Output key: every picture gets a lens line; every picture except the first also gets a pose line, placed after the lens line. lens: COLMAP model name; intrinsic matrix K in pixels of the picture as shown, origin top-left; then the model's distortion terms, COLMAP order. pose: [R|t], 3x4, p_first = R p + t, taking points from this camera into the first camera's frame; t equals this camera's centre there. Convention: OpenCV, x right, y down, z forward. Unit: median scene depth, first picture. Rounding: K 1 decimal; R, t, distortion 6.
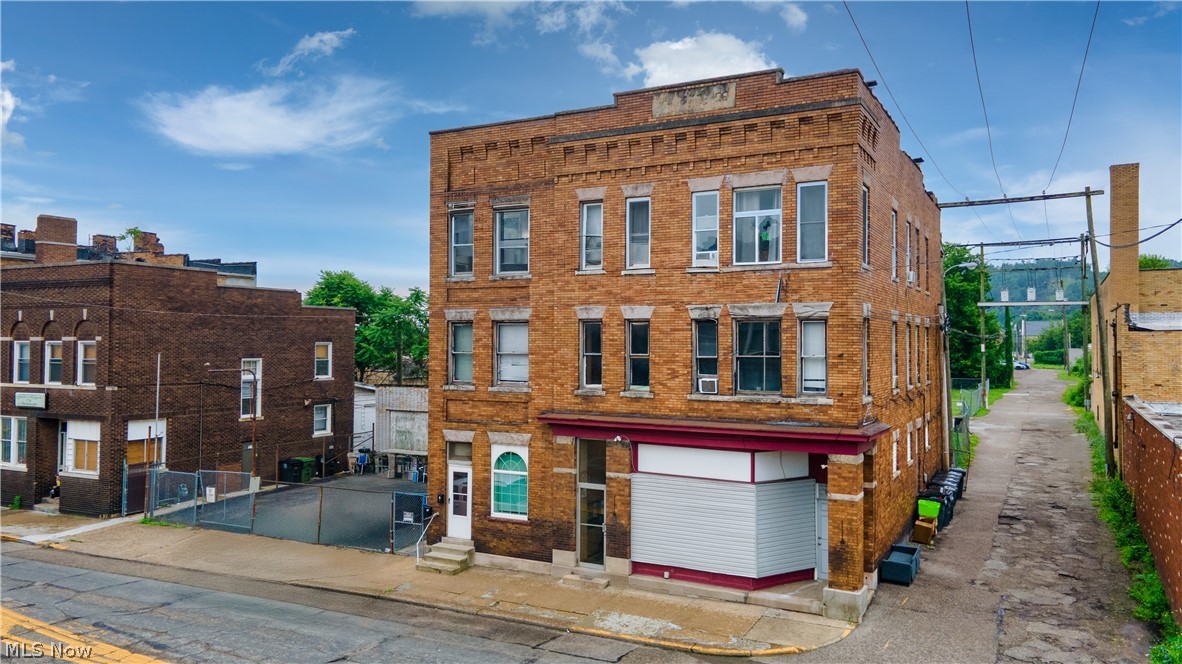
lens RADIAL K [[870.4, 0, 583.7], [0, 870.4, 327.1], [0, 0, 1]] dist [0.043923, 0.009605]
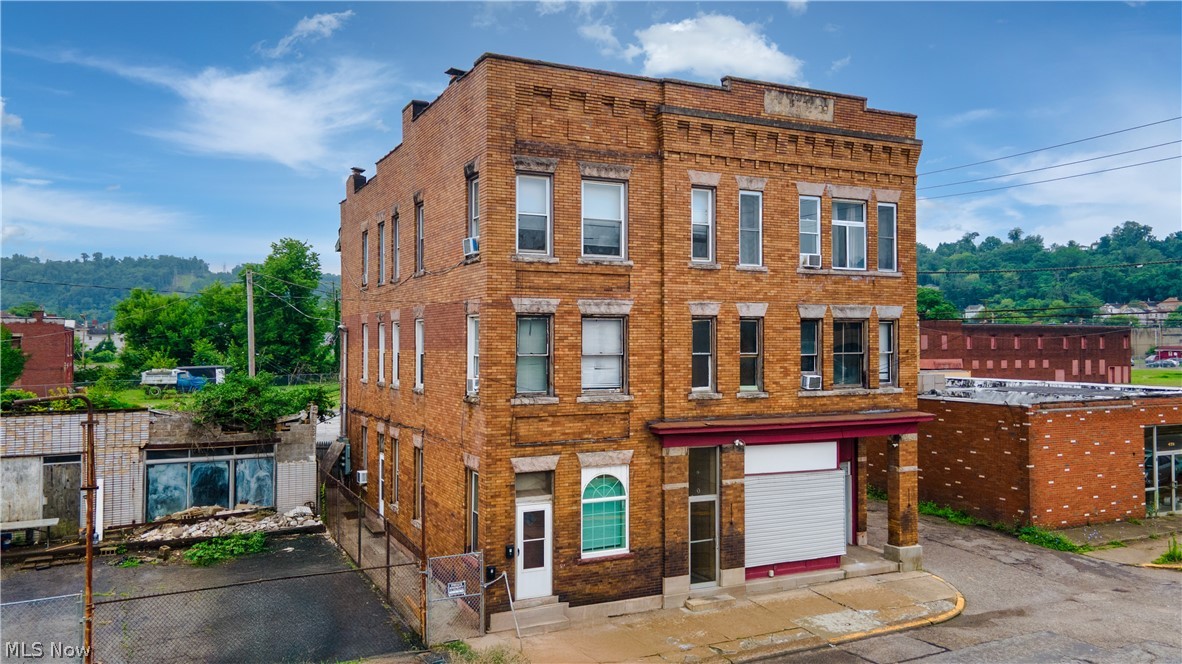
lens RADIAL K [[869.4, 0, 590.4], [0, 869.4, 326.1], [0, 0, 1]] dist [0.031619, 0.035678]
pose [[0.578198, 0.009991, 0.815835, -0.796186], [-0.013675, 0.999903, -0.002553, 0.005803], [-0.815782, -0.009681, 0.578279, 0.561917]]
